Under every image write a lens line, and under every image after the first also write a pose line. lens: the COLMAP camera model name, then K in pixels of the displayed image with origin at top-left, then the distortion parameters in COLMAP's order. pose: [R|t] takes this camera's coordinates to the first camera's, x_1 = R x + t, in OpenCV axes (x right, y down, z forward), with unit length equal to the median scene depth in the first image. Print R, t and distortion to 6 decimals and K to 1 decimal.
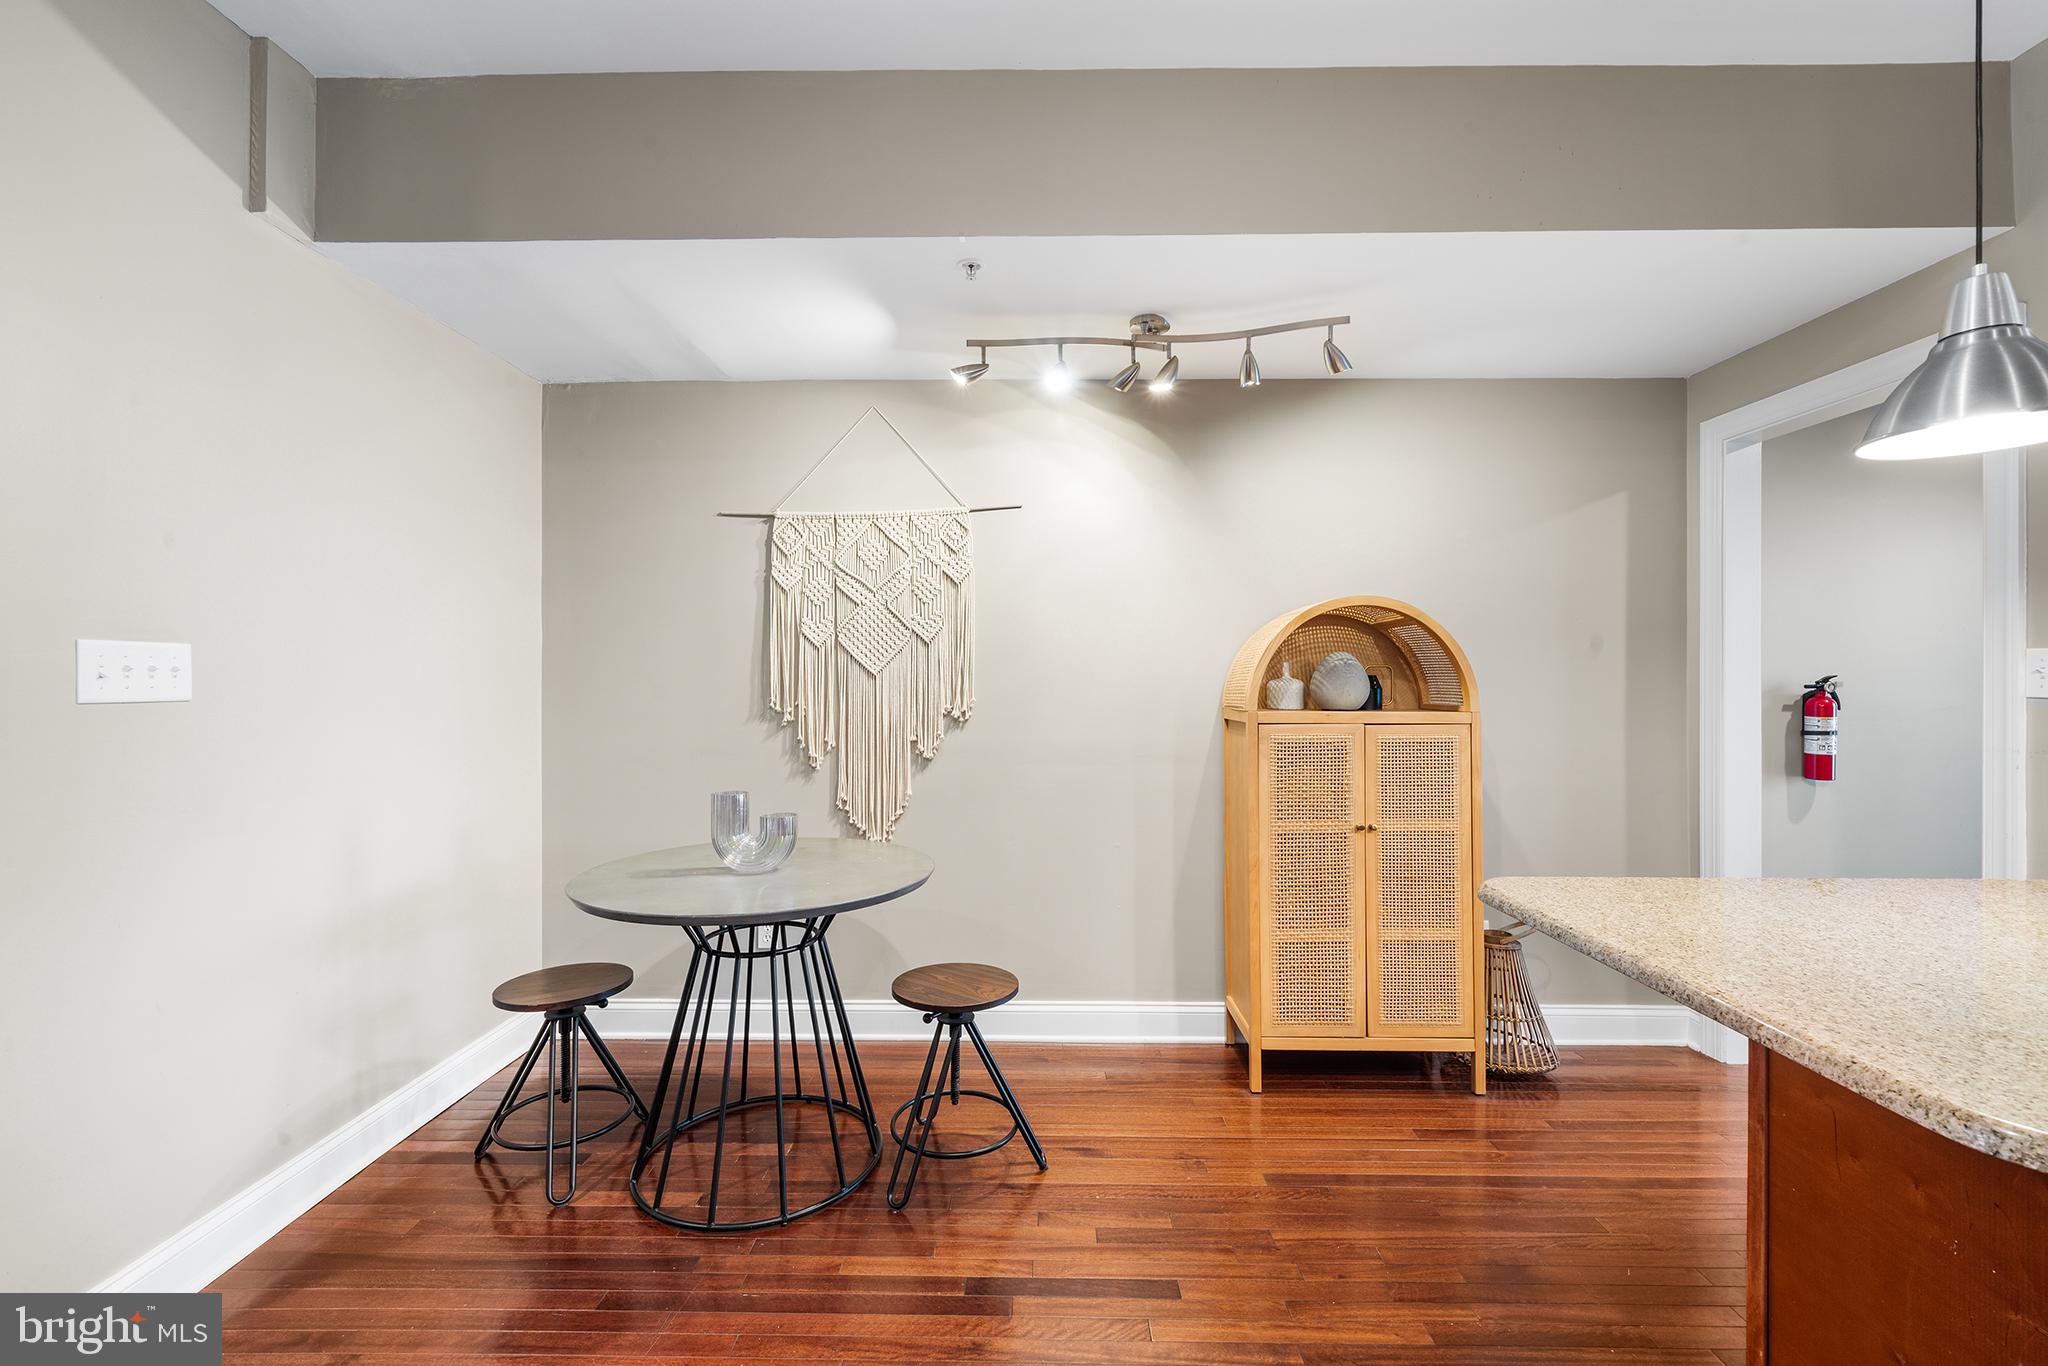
lens RADIAL K [[853.6, 0, 1024.0], [0, 853.6, 683.0], [0, 0, 1]] dist [-0.000181, 0.000002]
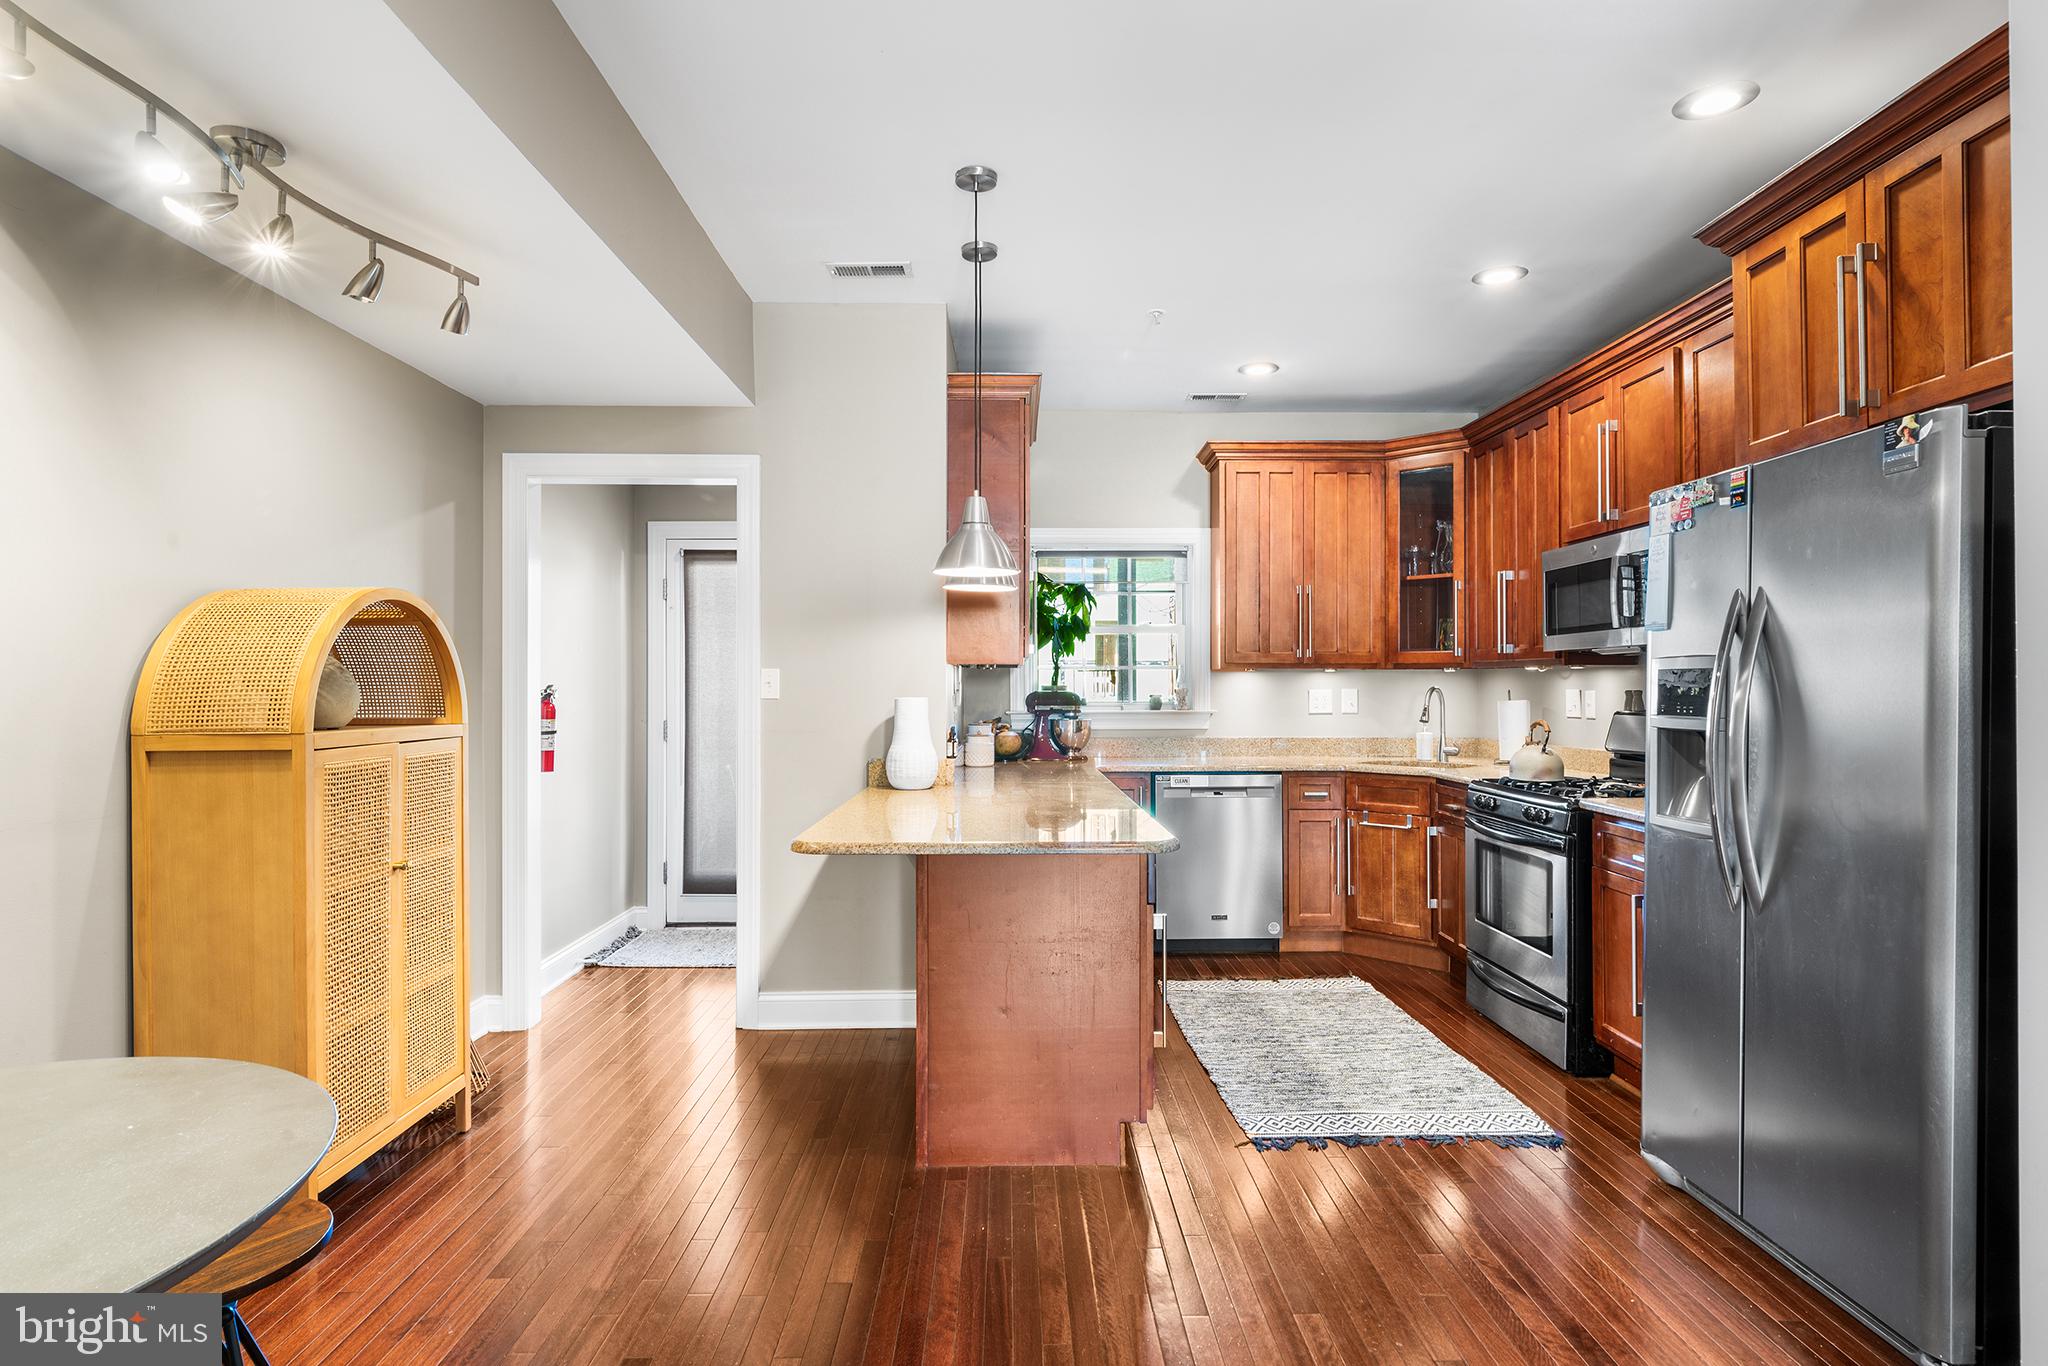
lens RADIAL K [[1065.2, 0, 1024.0], [0, 1065.2, 683.0], [0, 0, 1]] dist [0.005148, 0.000483]
pose [[-0.025549, 0.002043, 0.999671, -0.581751], [0.007053, 0.999973, -0.001863, -0.003020], [-0.999649, 0.007003, -0.025563, 0.367349]]
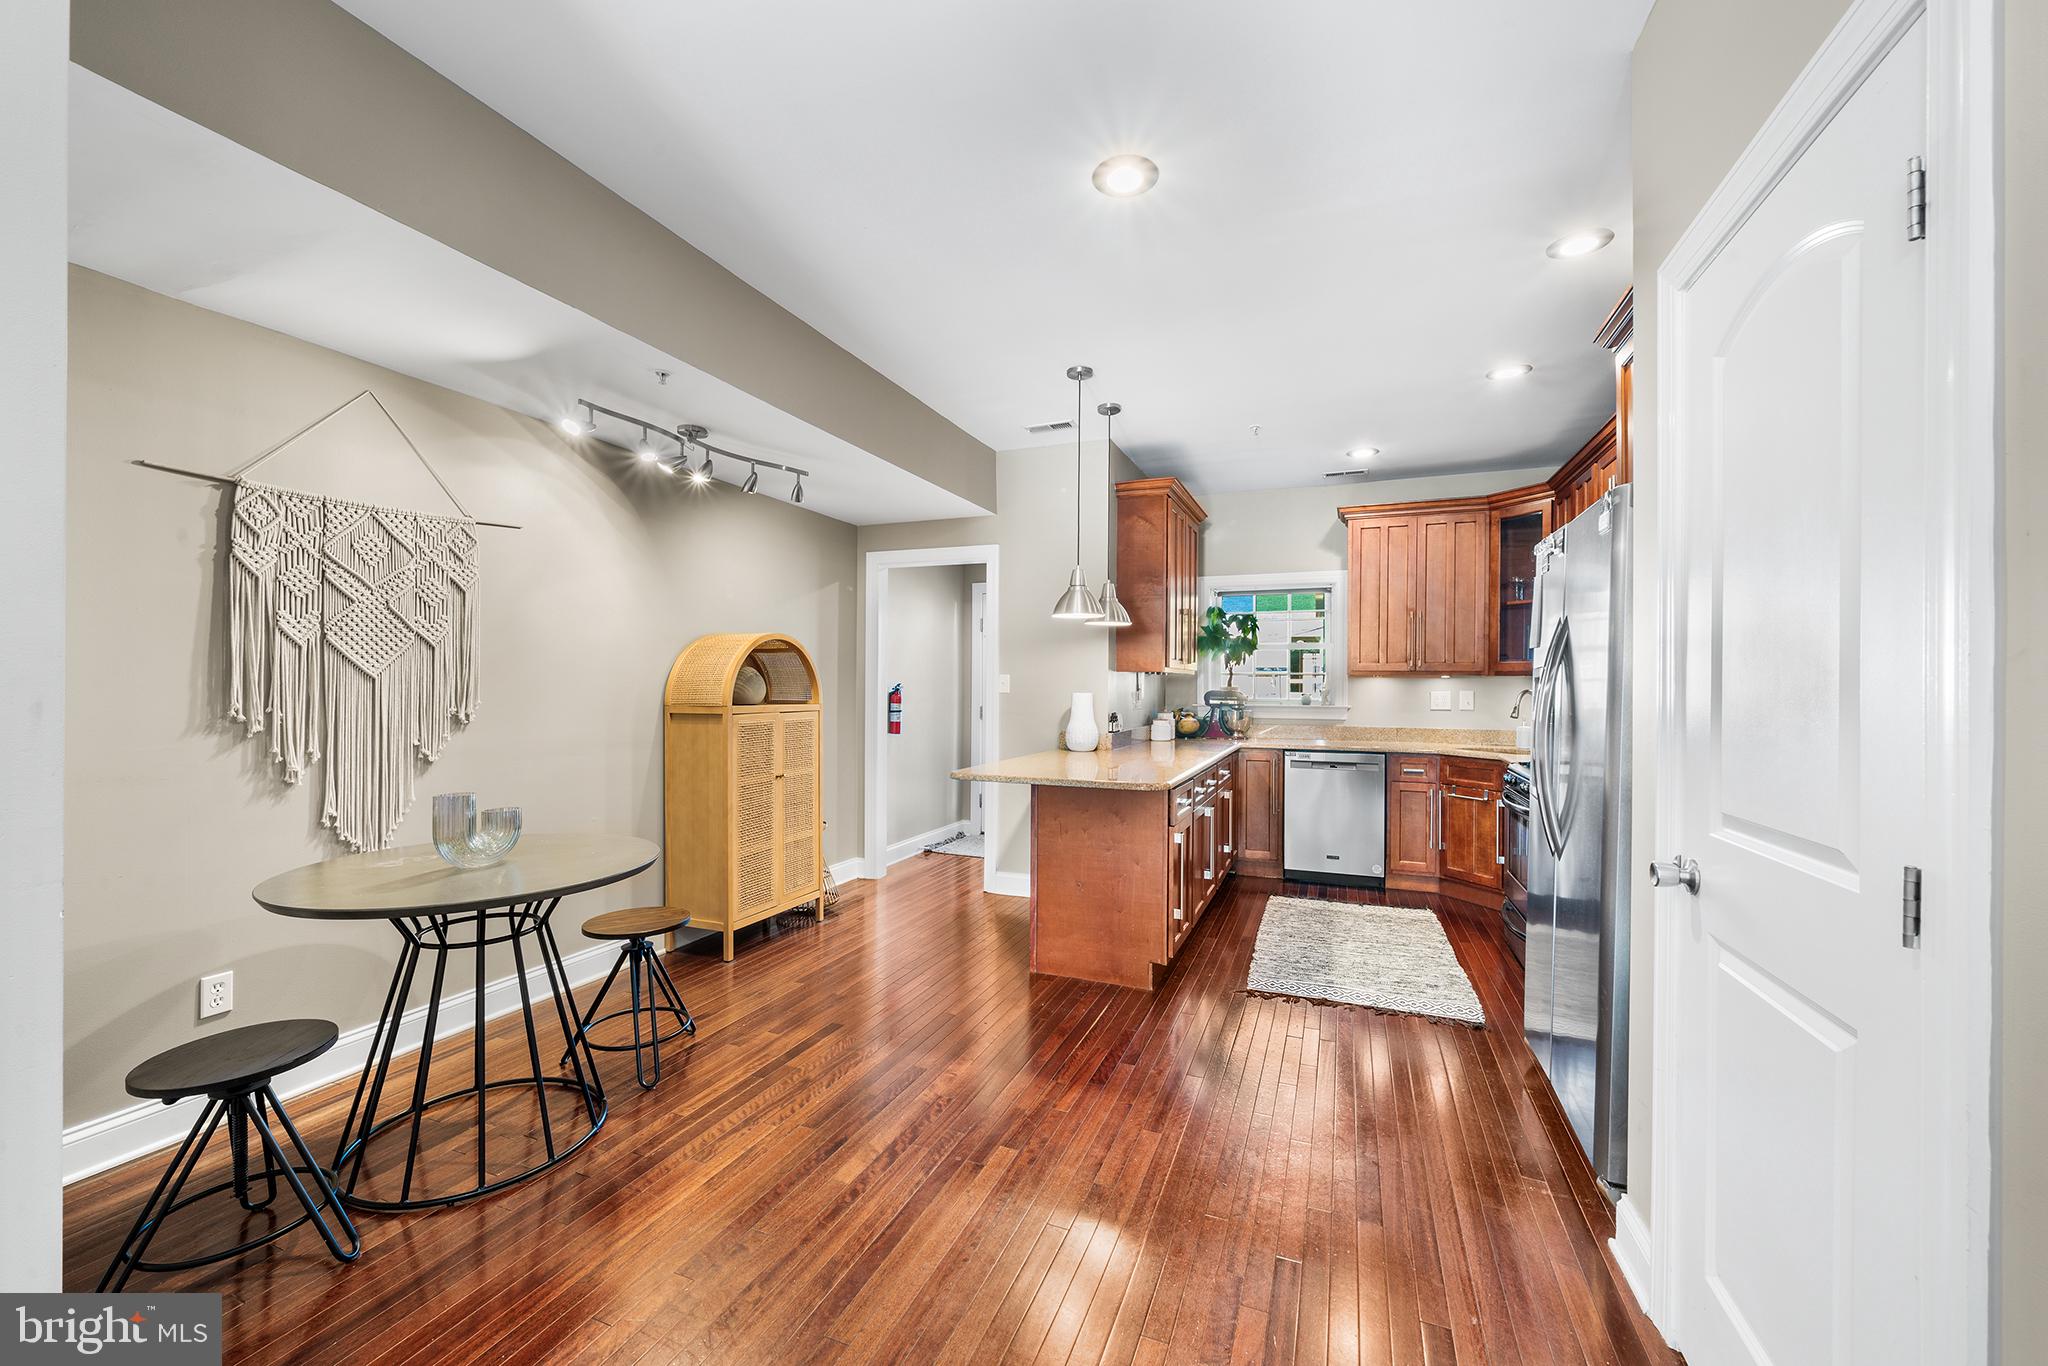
lens RADIAL K [[788.5, 0, 1022.9], [0, 788.5, 687.7], [0, 0, 1]] dist [-0.000207, -0.000310]
pose [[0.366070, -0.000011, 0.930587, -0.731846], [-0.000848, 1.000000, 0.000345, 0.000556], [-0.930587, -0.000915, 0.366070, 0.017282]]
